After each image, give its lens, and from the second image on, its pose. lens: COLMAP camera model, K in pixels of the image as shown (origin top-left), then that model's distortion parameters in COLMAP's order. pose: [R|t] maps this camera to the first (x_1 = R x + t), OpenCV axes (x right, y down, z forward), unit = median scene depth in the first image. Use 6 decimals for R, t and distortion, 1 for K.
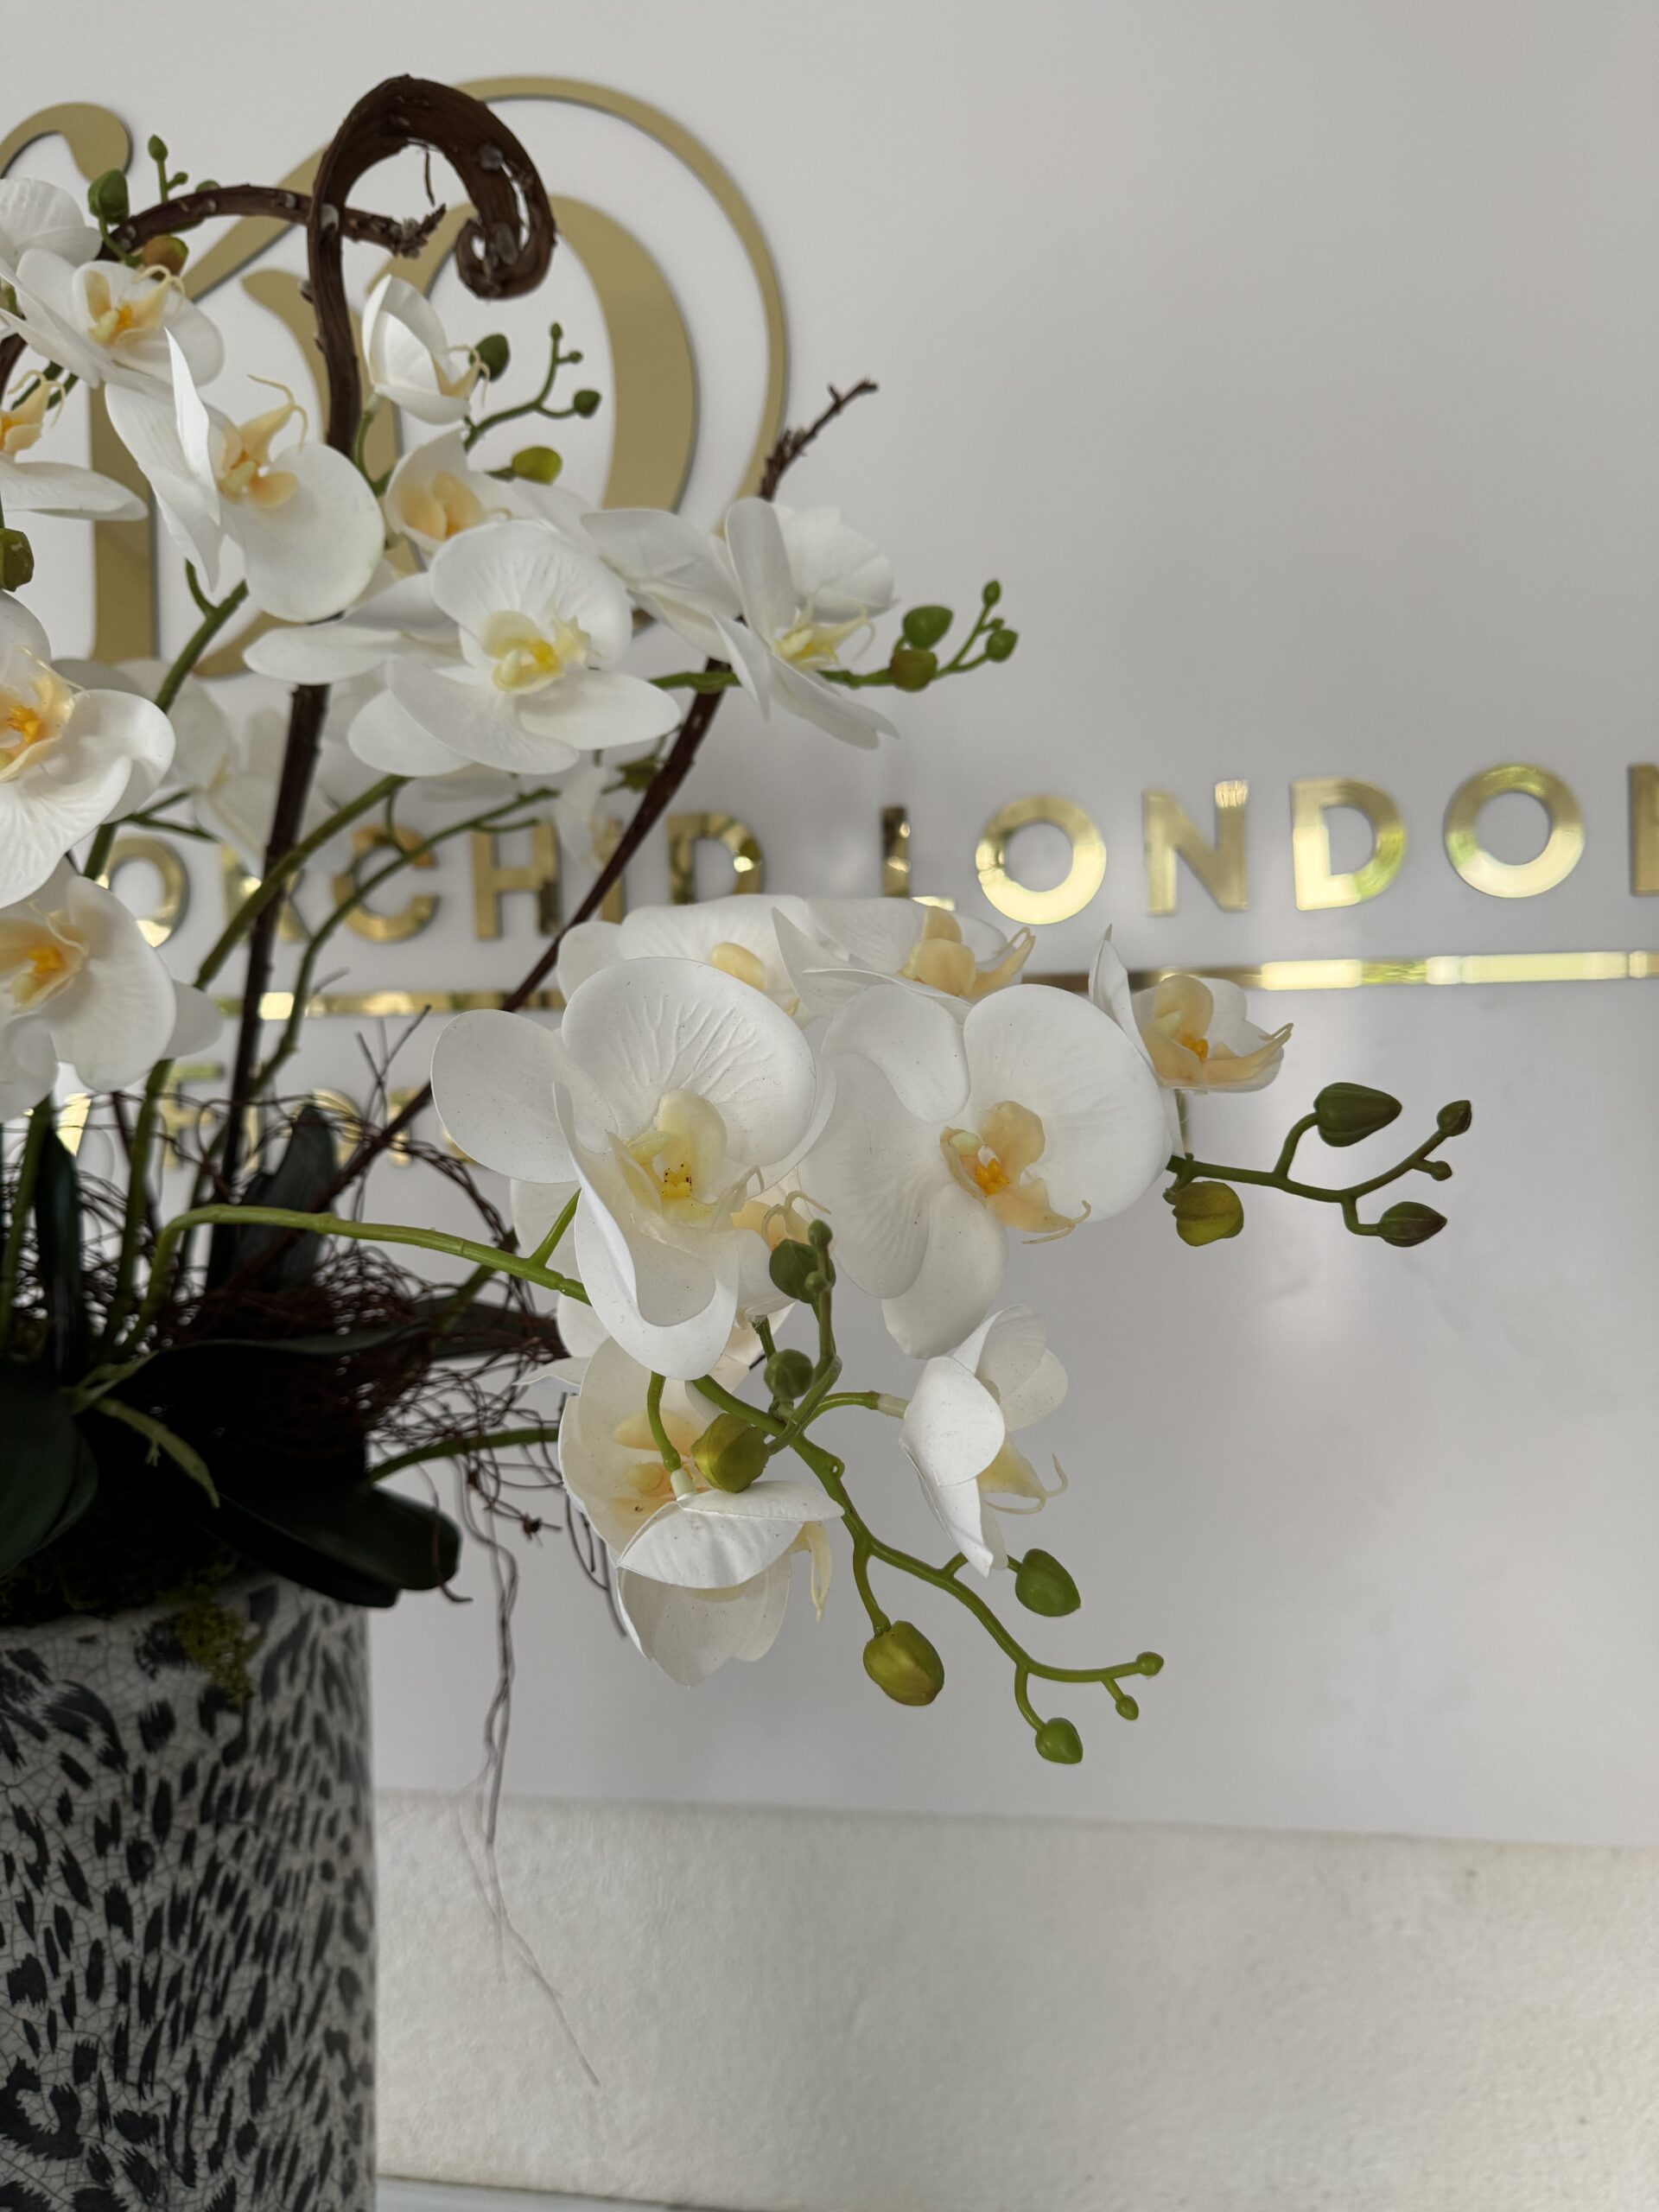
lens RADIAL K [[1563.7, 0, 826.6], [0, 1563.7, 1116.4], [0, 0, 1]] dist [0.059225, -0.063097]
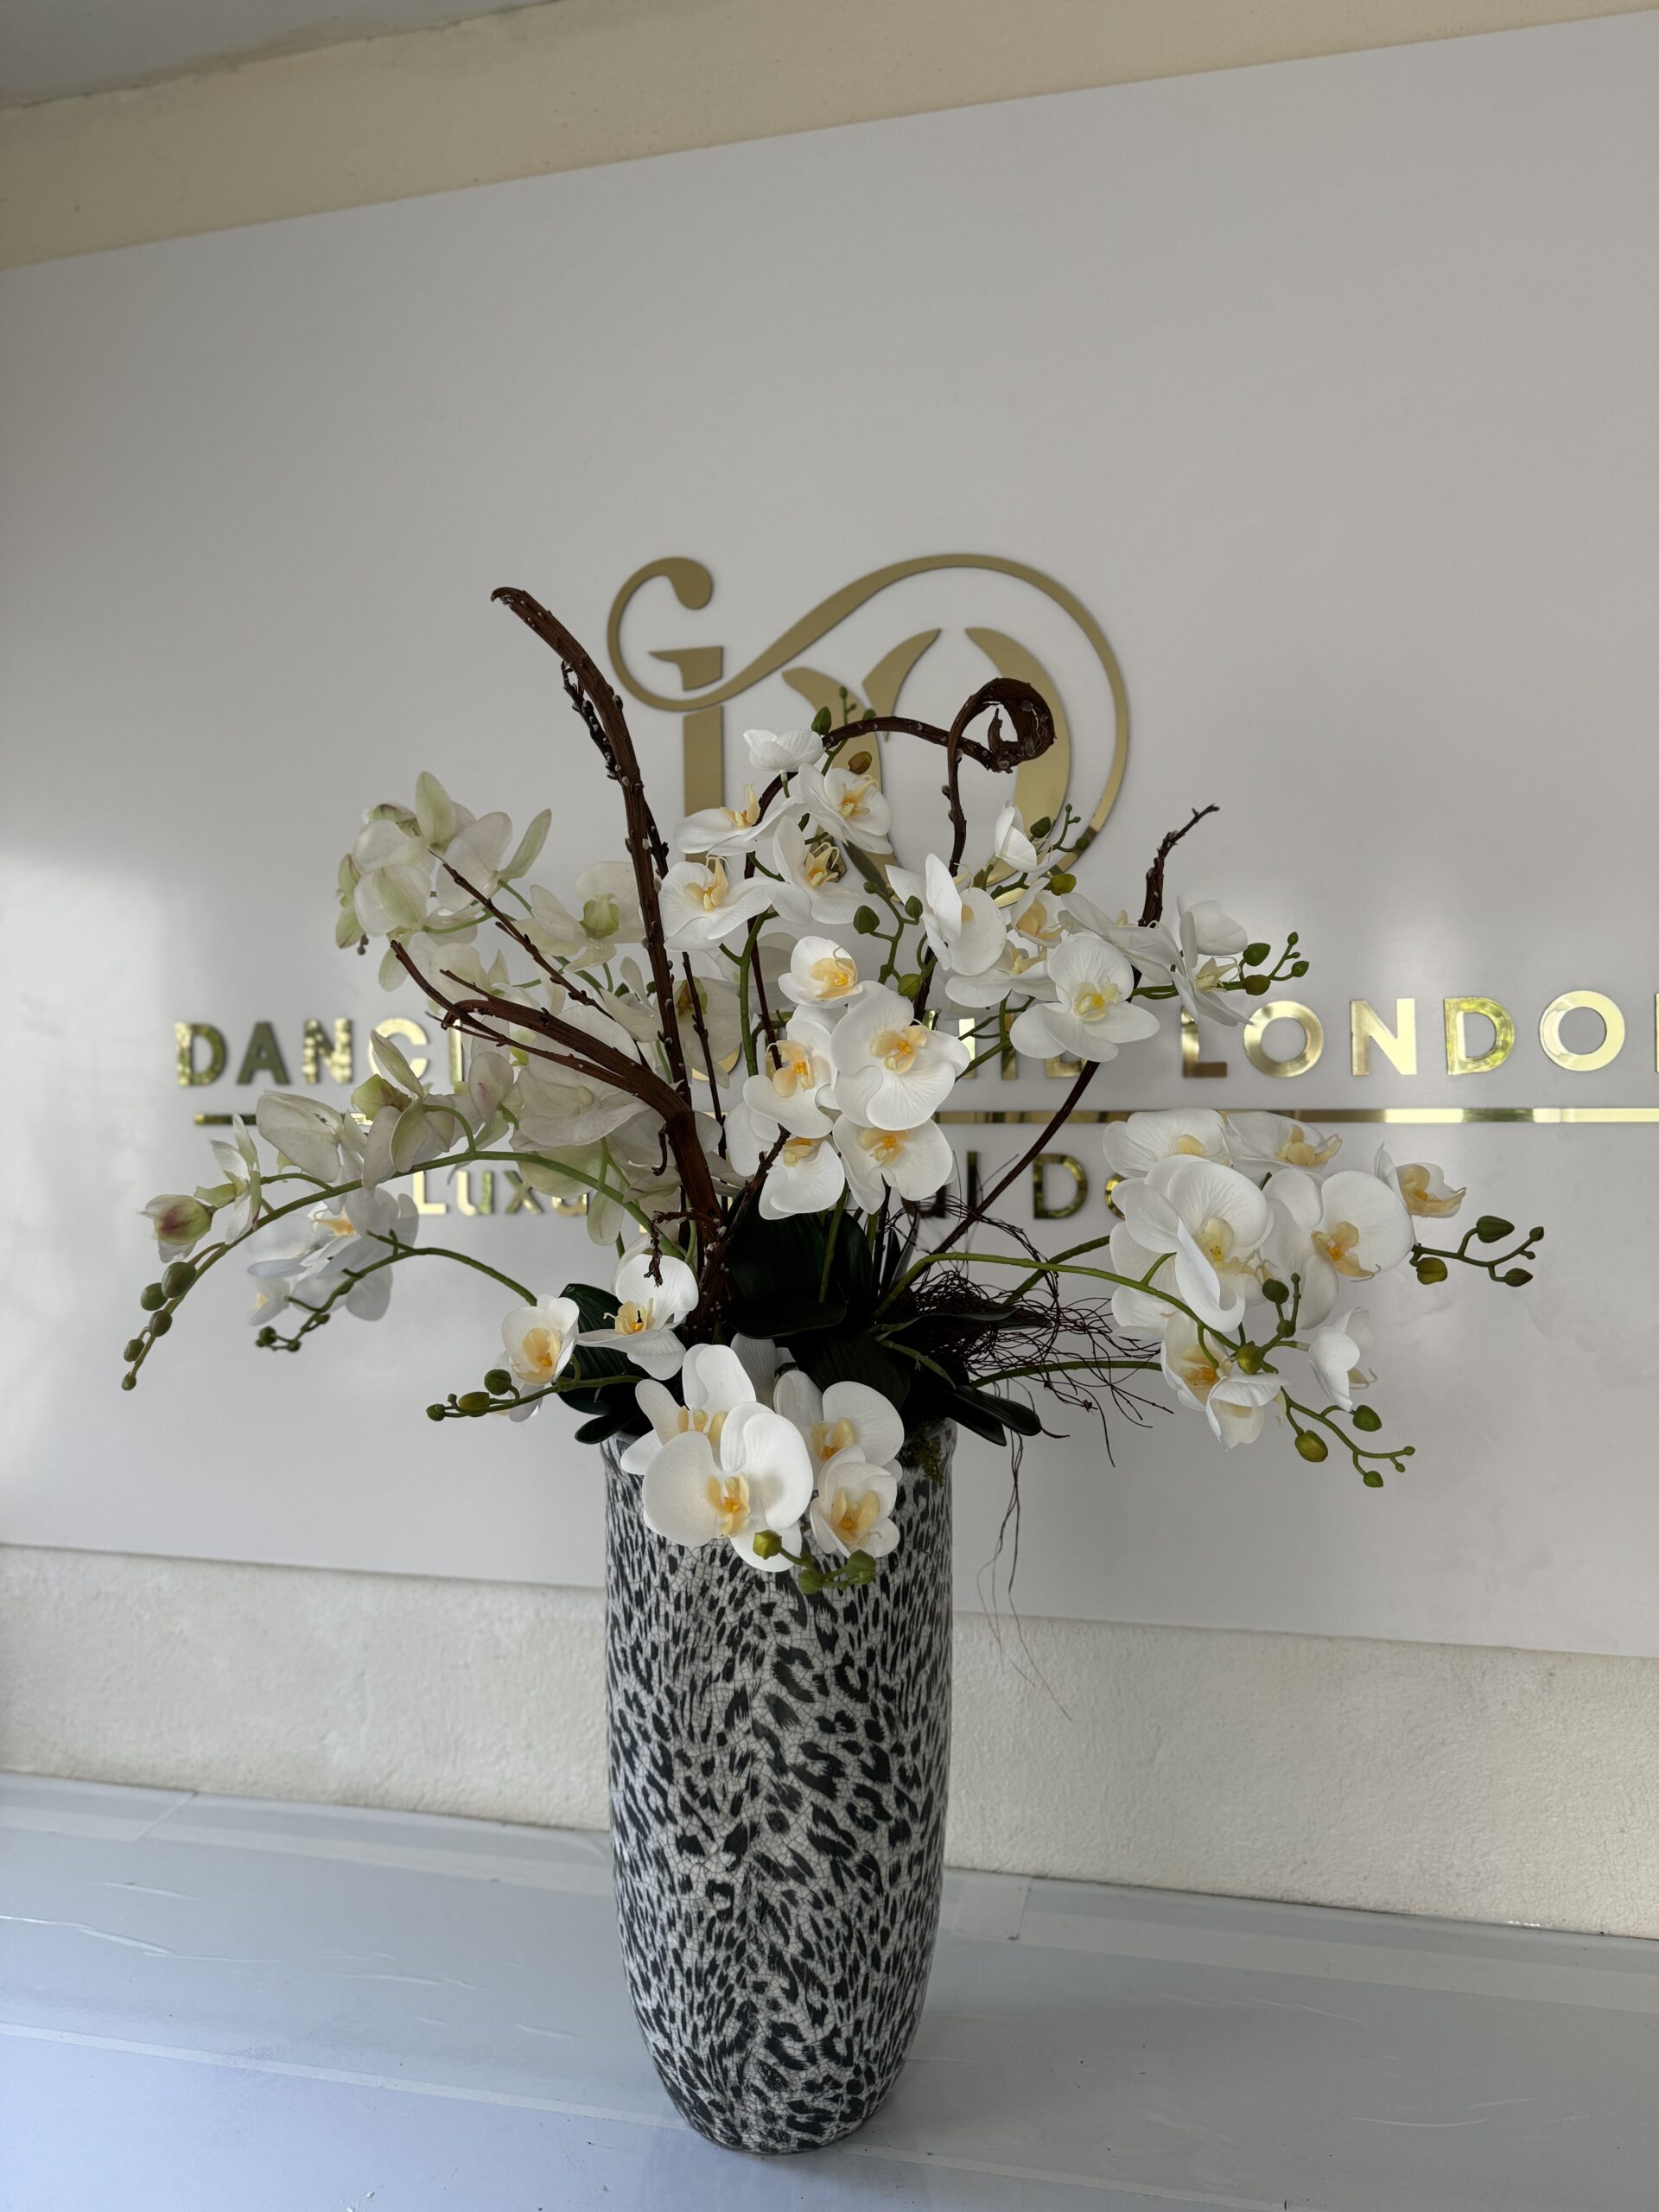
lens RADIAL K [[1593.9, 0, 829.5], [0, 1593.9, 1106.0], [0, 0, 1]] dist [0.134948, -0.159675]
pose [[0.999072, 0.013821, -0.040792, -0.433533], [-0.014279, 0.999838, -0.010966, -0.112067], [0.040634, 0.011539, 0.999107, -1.137612]]
